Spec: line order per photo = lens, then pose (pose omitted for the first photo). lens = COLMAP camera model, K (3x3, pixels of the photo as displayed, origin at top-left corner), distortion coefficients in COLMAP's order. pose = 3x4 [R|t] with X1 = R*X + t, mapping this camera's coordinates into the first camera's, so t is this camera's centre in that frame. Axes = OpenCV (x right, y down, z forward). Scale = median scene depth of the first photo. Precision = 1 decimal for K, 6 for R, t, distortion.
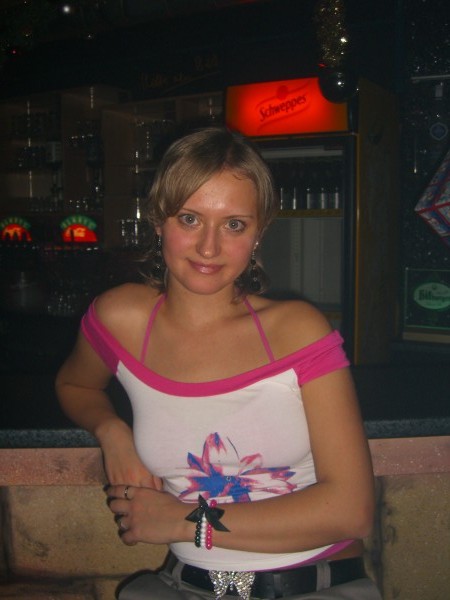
lens RADIAL K [[662.3, 0, 225.0], [0, 662.3, 291.7], [0, 0, 1]] dist [-0.111640, 0.007689]
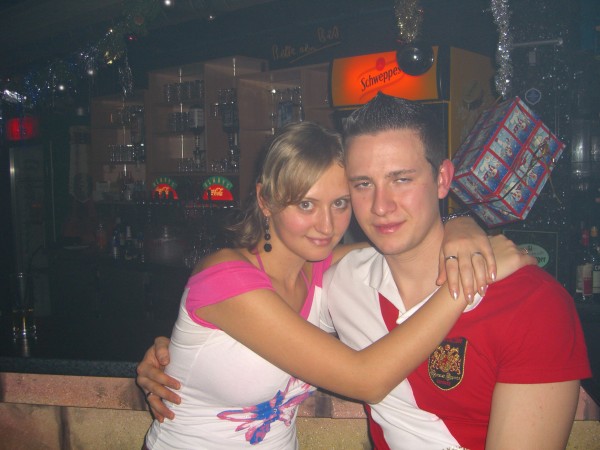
lens RADIAL K [[661.7, 0, 300.0], [0, 661.7, 225.0], [0, 0, 1]] dist [-0.091519, 0.000949]
pose [[0.984374, 0.011354, -0.175722, 0.146481], [-0.016735, 0.999434, -0.029169, -0.007803], [0.175291, 0.031654, 0.984008, -0.067924]]
